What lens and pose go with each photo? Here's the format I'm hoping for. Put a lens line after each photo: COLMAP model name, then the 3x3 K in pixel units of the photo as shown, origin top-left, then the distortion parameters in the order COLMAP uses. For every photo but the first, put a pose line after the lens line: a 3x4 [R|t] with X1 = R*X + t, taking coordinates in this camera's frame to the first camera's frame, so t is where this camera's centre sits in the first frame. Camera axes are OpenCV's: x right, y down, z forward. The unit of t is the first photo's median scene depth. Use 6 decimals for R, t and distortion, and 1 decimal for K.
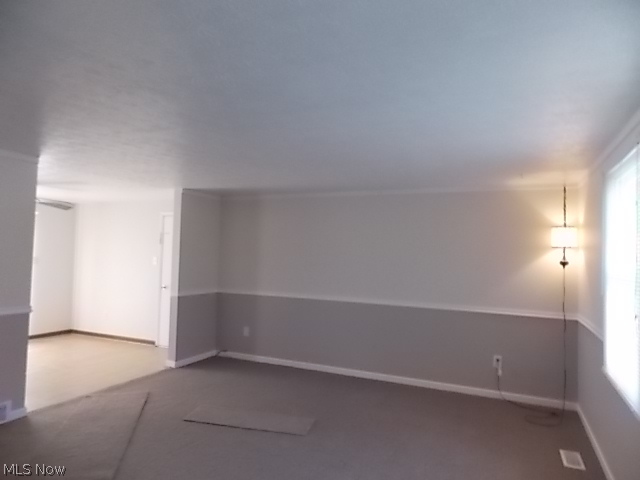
lens RADIAL K [[423.9, 0, 320.0], [0, 423.9, 241.4], [0, 0, 1]] dist [0.000091, -0.002217]
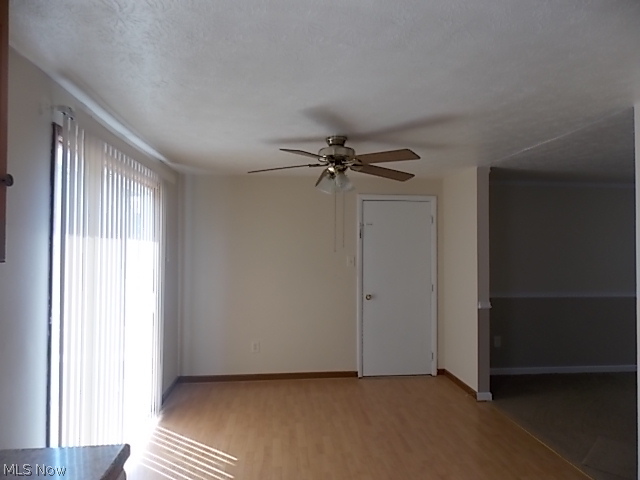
lens RADIAL K [[423.9, 0, 320.0], [0, 423.9, 238.5], [0, 0, 1]] dist [0.000091, -0.002217]
pose [[0.863398, -0.006607, 0.504480, -0.811734], [-0.000904, 0.999892, 0.014641, -0.004123], [-0.504522, -0.013097, 0.863299, 0.405028]]
